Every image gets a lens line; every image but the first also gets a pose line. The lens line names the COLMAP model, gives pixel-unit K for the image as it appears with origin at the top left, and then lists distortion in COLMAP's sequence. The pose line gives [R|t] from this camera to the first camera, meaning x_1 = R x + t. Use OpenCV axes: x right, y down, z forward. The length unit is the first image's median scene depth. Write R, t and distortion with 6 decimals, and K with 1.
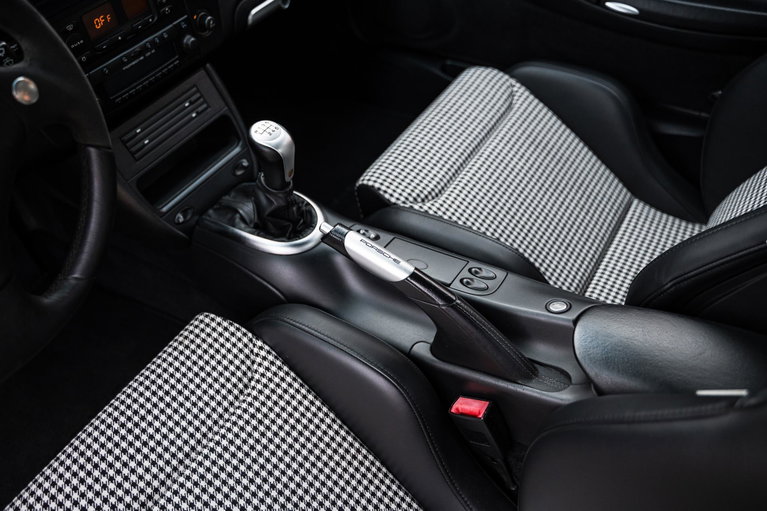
lens RADIAL K [[621.9, 0, 373.0], [0, 621.9, 254.0], [0, 0, 1]] dist [-0.001502, -0.007286]
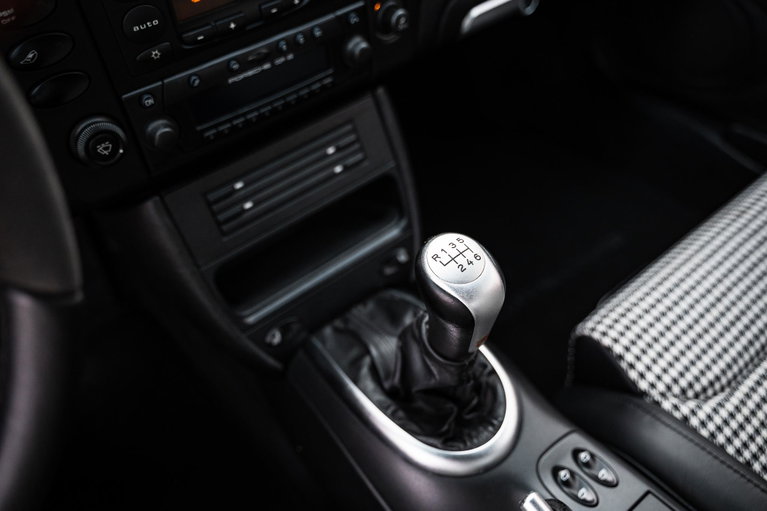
lens RADIAL K [[610.9, 0, 365.6], [0, 610.9, 257.7], [0, 0, 1]] dist [-0.000094, -0.004497]
pose [[0.944396, 0.234774, -0.230210, -0.112626], [-0.233046, 0.971833, 0.035068, -0.174561], [0.231959, 0.020531, 0.972509, 0.455218]]
